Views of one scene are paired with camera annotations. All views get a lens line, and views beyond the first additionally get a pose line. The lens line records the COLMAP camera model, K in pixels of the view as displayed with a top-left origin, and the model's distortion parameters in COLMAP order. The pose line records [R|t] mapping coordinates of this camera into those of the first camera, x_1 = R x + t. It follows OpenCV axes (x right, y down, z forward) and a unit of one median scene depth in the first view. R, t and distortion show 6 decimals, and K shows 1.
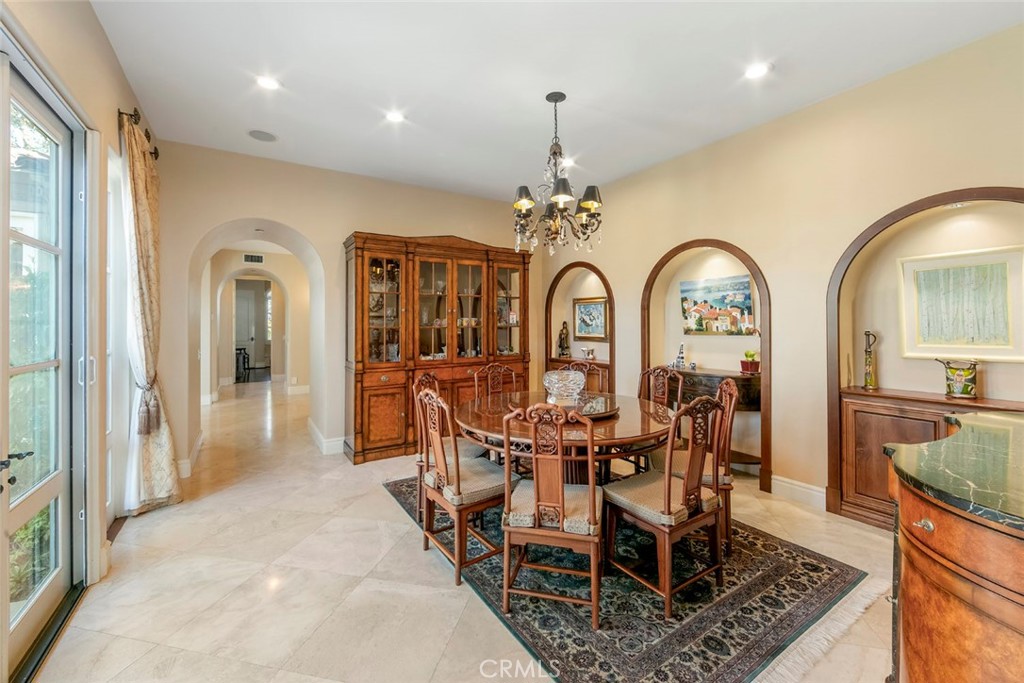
lens RADIAL K [[403.7, 0, 500.6], [0, 403.7, 339.4], [0, 0, 1]] dist [-0.001658, -0.000118]
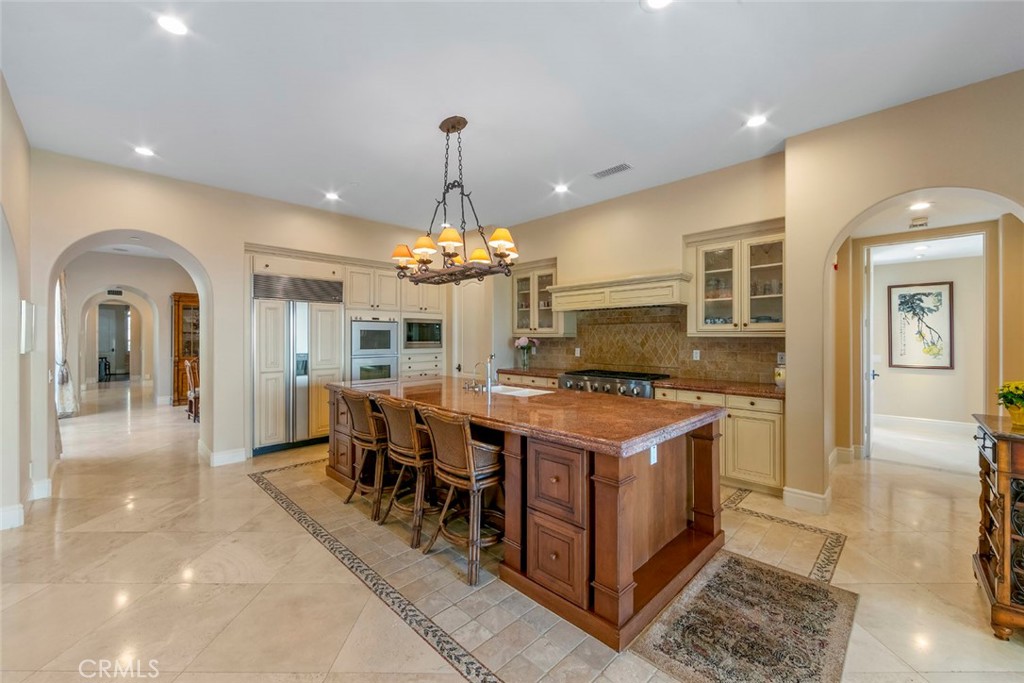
lens RADIAL K [[403.7, 0, 500.6], [0, 403.7, 339.4], [0, 0, 1]] dist [-0.001658, -0.000118]
pose [[0.976485, -0.004163, 0.215544, 0.363269], [0.011339, 0.999421, -0.032069, 0.024563], [-0.215286, 0.033759, 0.975967, -0.604016]]
